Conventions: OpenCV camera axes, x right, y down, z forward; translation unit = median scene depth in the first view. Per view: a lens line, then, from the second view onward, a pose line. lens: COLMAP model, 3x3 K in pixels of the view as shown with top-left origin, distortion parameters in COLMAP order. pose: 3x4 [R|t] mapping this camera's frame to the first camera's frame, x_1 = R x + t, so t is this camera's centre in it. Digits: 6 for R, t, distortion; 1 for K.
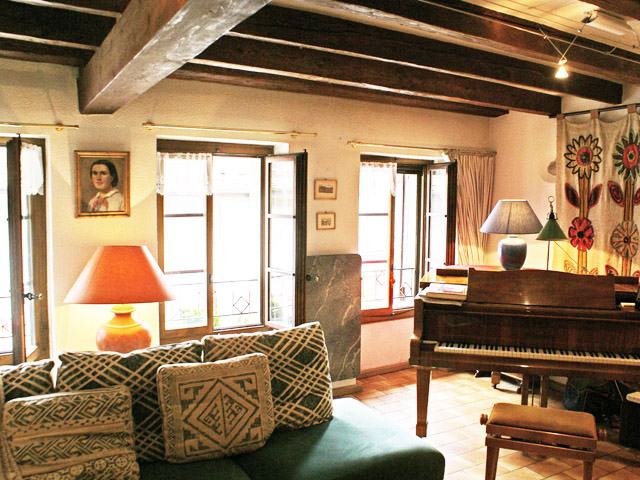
lens RADIAL K [[588.0, 0, 320.0], [0, 588.0, 240.0], [0, 0, 1]] dist [-0.002466, -0.001672]
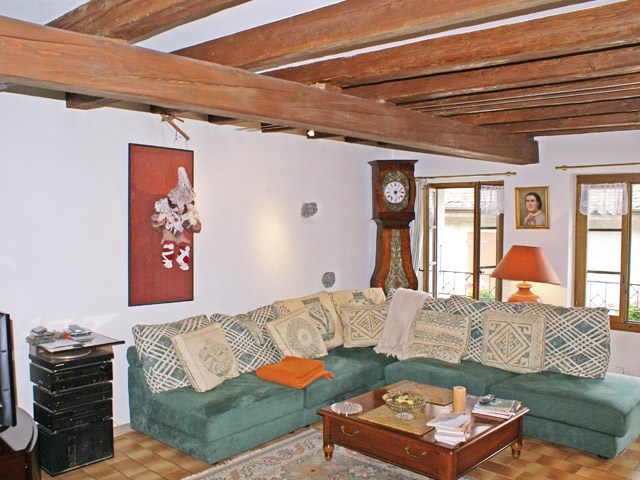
lens RADIAL K [[588.0, 0, 320.0], [0, 588.0, 240.0], [0, 0, 1]] dist [-0.002466, -0.001672]
pose [[0.346127, 0.024890, -0.937857, 0.931570], [-0.078423, 0.996917, -0.002486, 0.039730], [0.934904, 0.074411, 0.347012, -0.069903]]
